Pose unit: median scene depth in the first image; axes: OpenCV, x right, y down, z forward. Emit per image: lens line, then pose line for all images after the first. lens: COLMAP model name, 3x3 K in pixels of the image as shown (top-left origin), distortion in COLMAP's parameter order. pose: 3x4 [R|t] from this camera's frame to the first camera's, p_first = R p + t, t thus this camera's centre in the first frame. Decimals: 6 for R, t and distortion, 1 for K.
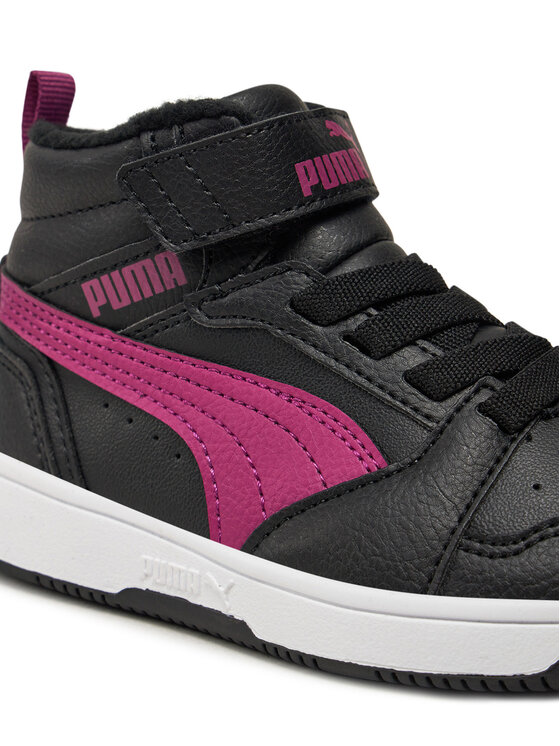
lens RADIAL K [[2152.1, 0, 280.0], [0, 2152.1, 373.0], [0, 0, 1]] dist [-0.459405, 0.604254]
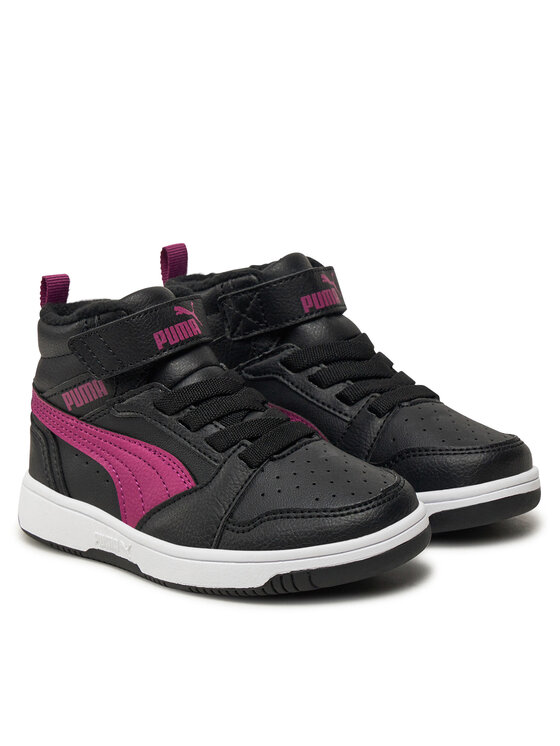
lens RADIAL K [[2152.1, 0, 280.0], [0, 2152.1, 373.0], [0, 0, 1]] dist [-0.459405, 0.604254]
pose [[0.983219, -0.041664, -0.177609, 0.466791], [0.047169, 0.998525, 0.026887, -0.107585], [0.176227, -0.034814, 0.983734, -0.920316]]
